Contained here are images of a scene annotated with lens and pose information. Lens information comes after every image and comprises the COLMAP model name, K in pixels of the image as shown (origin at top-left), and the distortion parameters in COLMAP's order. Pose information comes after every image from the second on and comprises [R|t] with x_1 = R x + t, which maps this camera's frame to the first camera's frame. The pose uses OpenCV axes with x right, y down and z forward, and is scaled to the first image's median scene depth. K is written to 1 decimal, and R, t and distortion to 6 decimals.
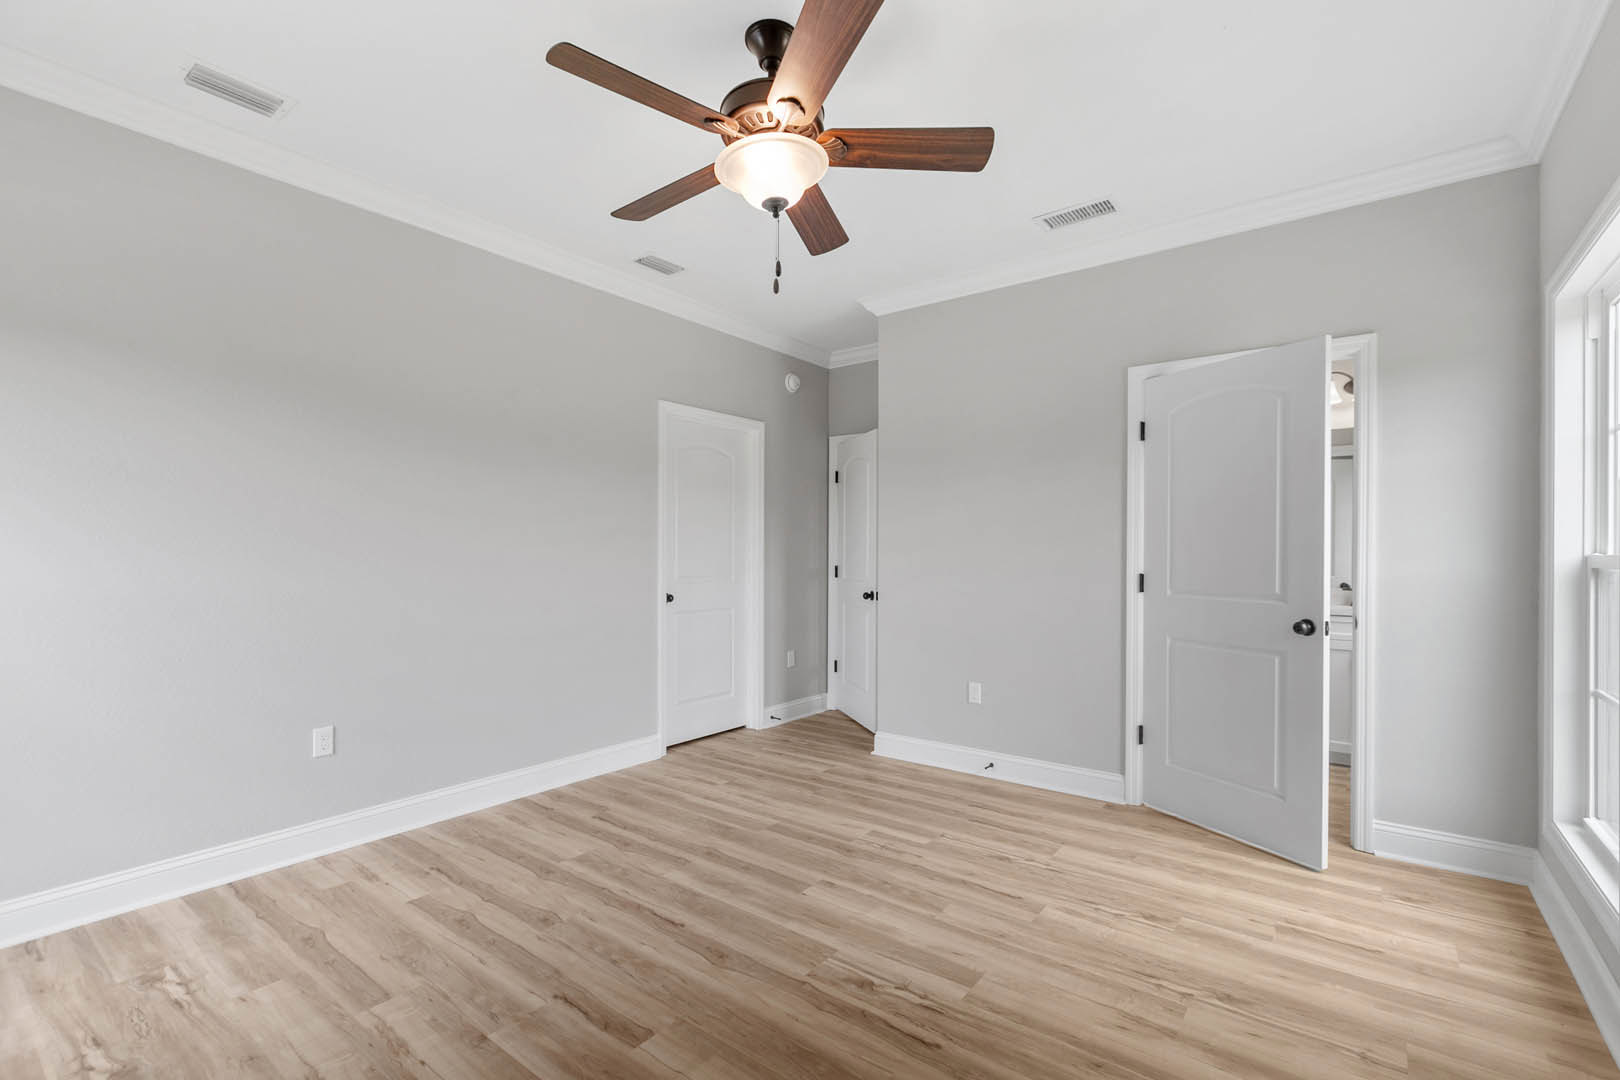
lens RADIAL K [[718.4, 0, 806.2], [0, 718.4, 542.0], [0, 0, 1]] dist [0.000198, -0.000224]
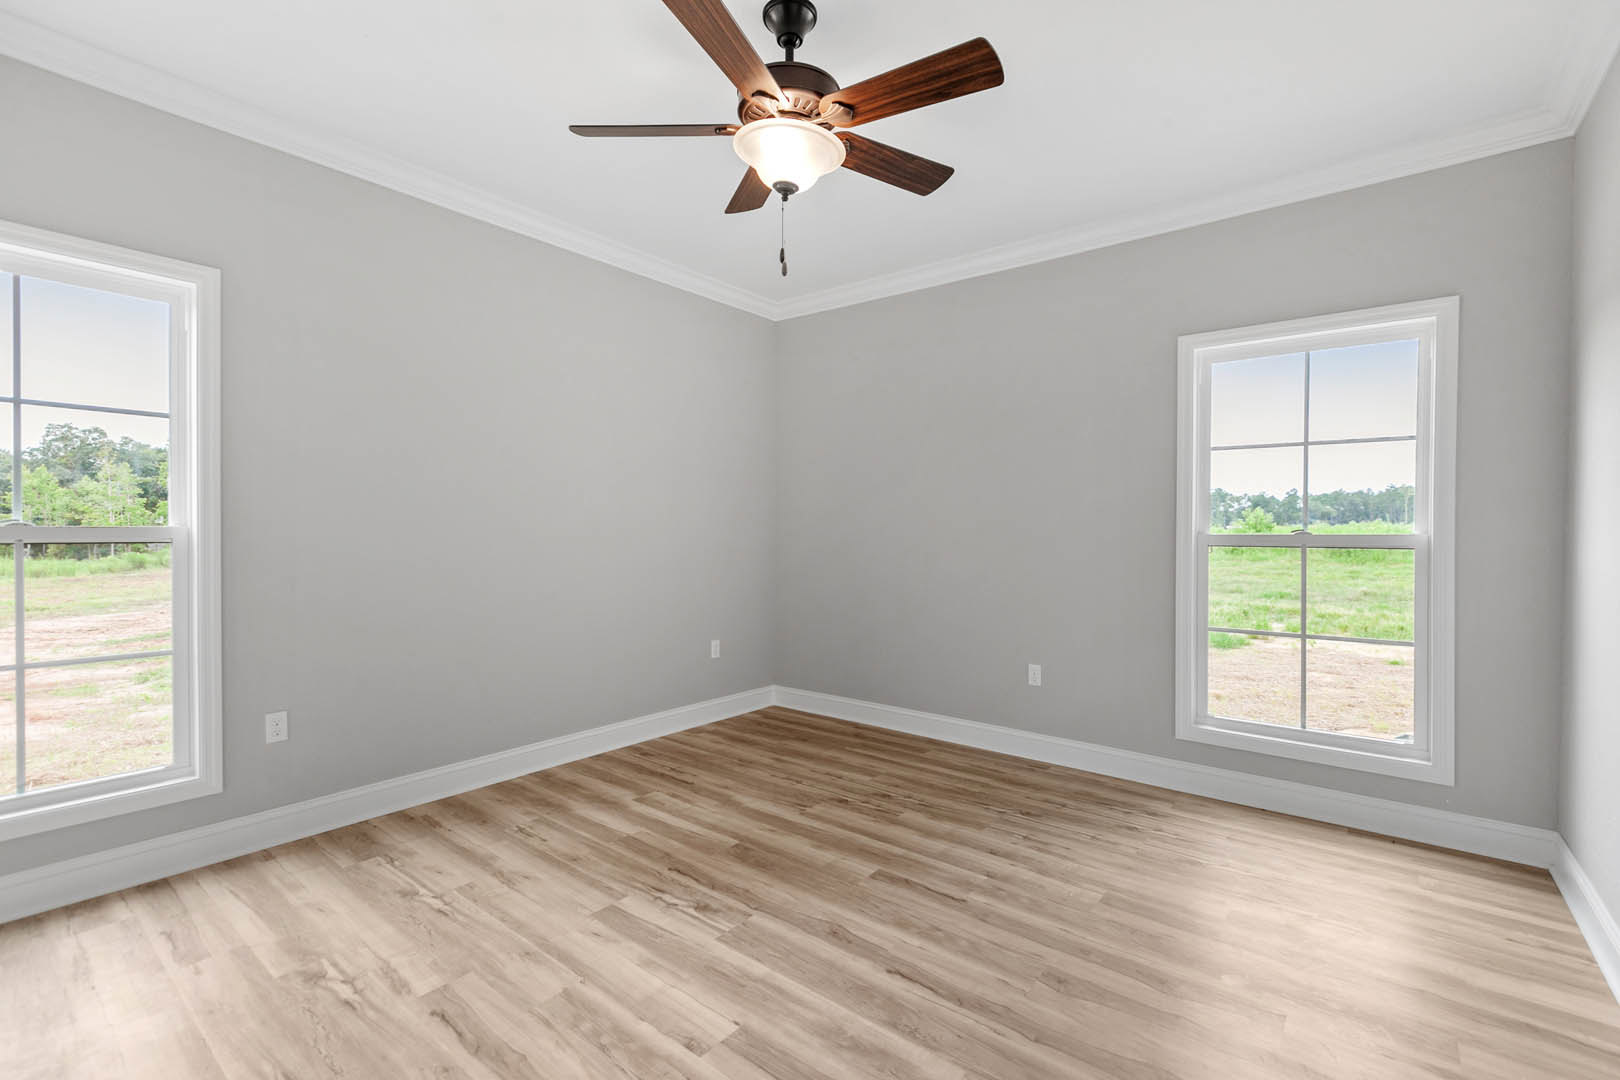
lens RADIAL K [[725.9, 0, 802.3], [0, 725.9, 520.1], [0, 0, 1]] dist [-0.000519, -0.000801]
pose [[-0.999519, -0.006499, 0.030323, -0.101099], [-0.007287, 0.999636, -0.025957, 0.027986], [-0.030143, -0.026166, -0.999203, 2.035650]]
